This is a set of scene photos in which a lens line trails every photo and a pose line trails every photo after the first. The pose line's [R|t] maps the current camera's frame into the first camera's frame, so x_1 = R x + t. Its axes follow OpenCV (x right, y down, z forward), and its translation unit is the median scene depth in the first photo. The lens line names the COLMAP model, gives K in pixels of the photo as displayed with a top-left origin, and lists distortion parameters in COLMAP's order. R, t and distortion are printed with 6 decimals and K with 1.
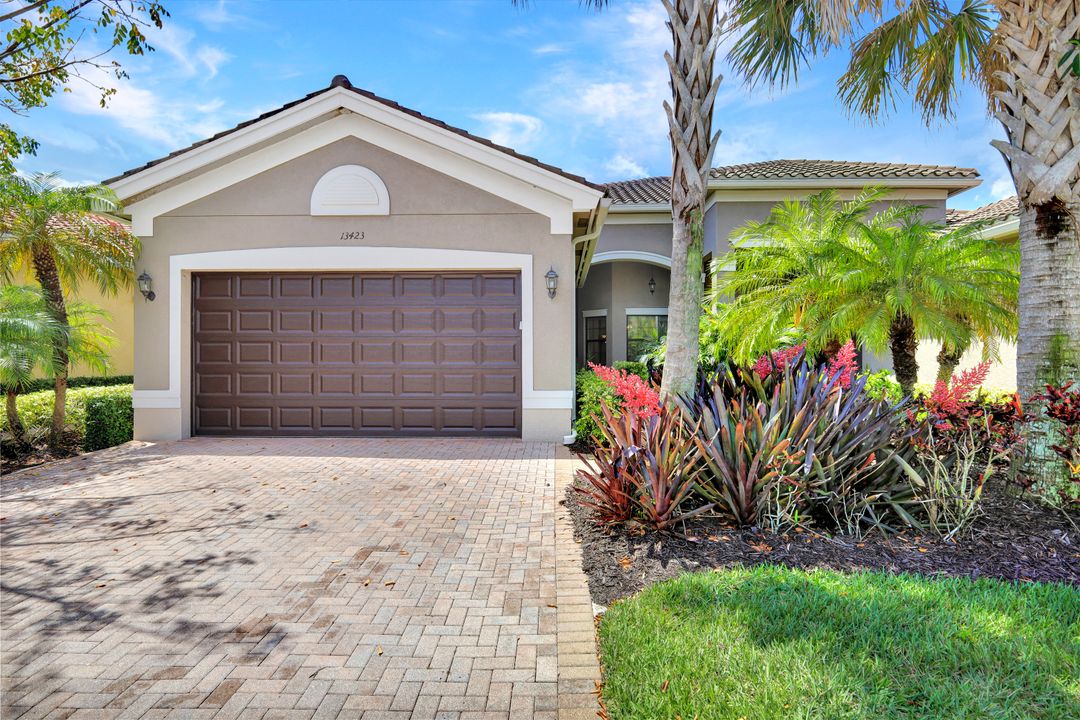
lens RADIAL K [[557.2, 0, 540.0], [0, 557.2, 360.0], [0, 0, 1]] dist [0.010804, -0.000899]
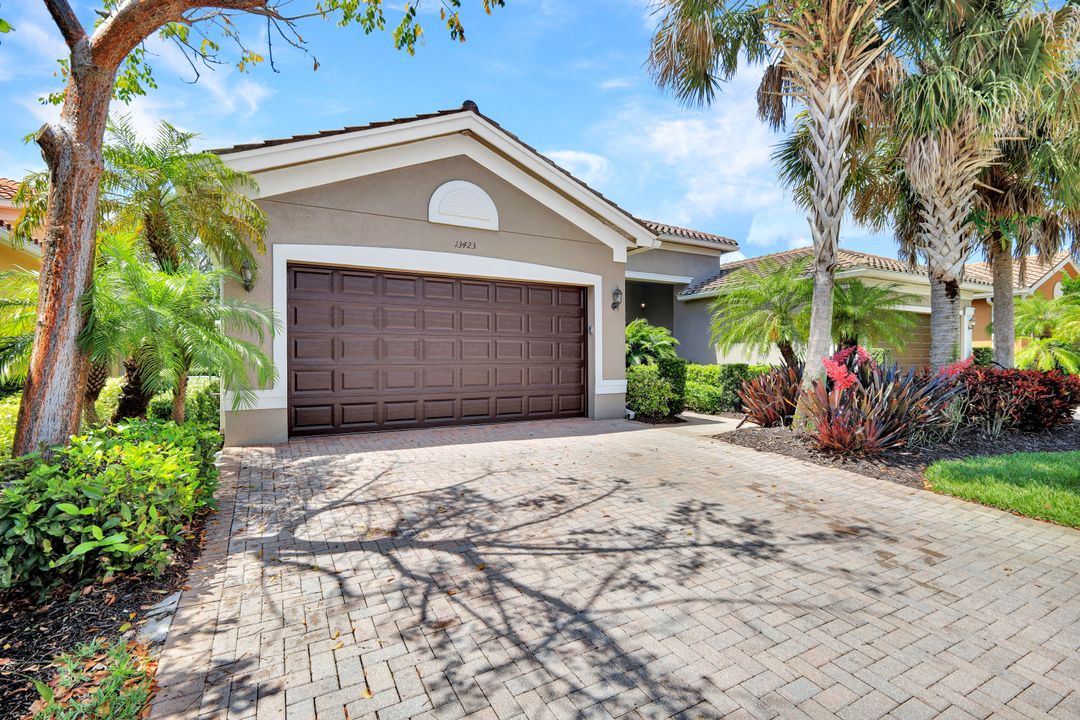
lens RADIAL K [[477.7, 0, 540.0], [0, 477.7, 360.0], [0, 0, 1]] dist [0.012363, -0.000069]
pose [[0.869910, -0.001316, 0.493208, -0.706546], [0.000935, 0.999999, 0.001018, 0.005883], [-0.493209, -0.000424, 0.869911, 0.102041]]
